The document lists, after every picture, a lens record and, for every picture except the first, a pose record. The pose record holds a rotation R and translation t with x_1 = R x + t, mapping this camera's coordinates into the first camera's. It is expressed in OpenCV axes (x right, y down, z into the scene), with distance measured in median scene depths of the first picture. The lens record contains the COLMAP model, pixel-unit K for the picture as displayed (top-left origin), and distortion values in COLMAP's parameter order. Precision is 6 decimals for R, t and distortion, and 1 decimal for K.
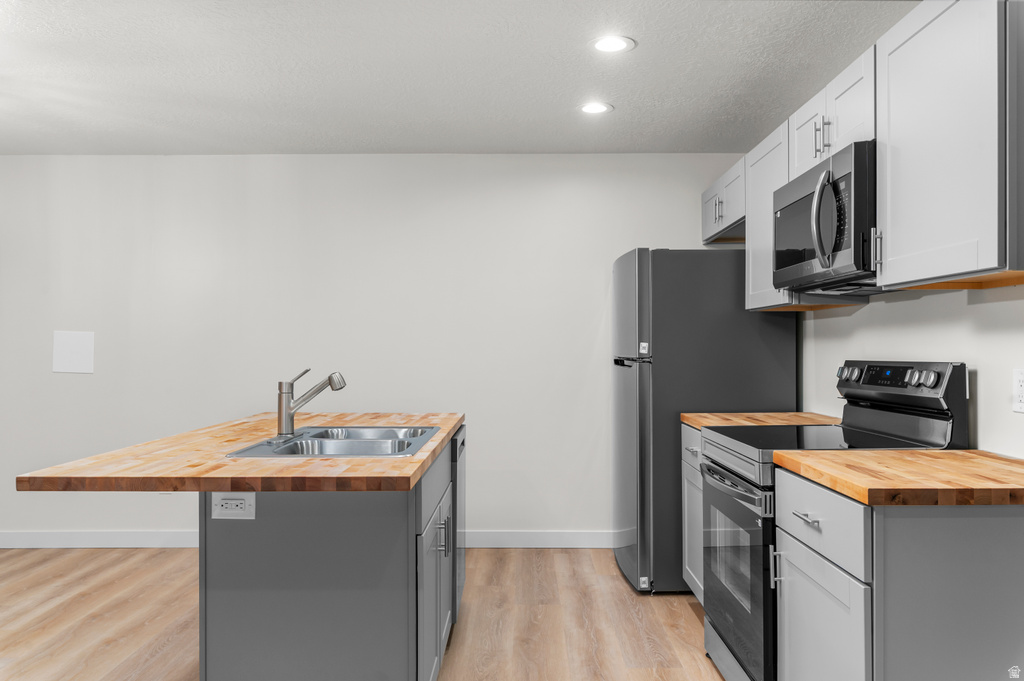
lens RADIAL K [[795.1, 0, 536.5], [0, 795.1, 344.6], [0, 0, 1]] dist [-0.054335, -0.000379]
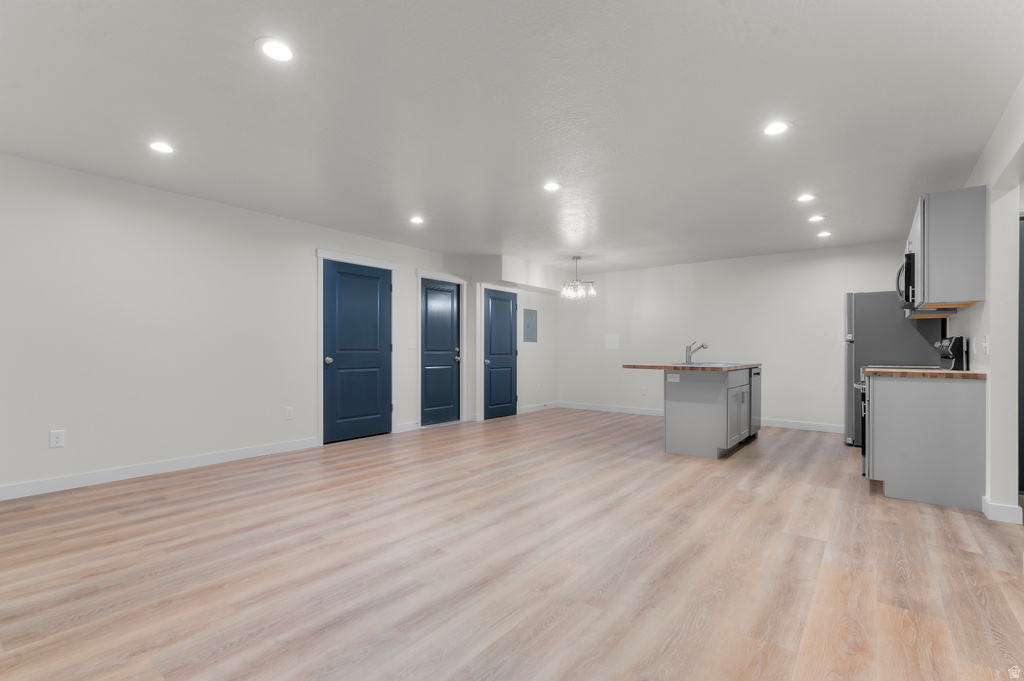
lens RADIAL K [[472.9, 0, 512.0], [0, 472.9, 340.5], [0, 0, 1]] dist [-0.000931, 0.000068]
pose [[0.784161, -0.008614, -0.620497, 0.324399], [-0.001184, 0.999881, -0.015376, 0.055258], [0.620556, 0.012792, 0.784058, -0.987188]]
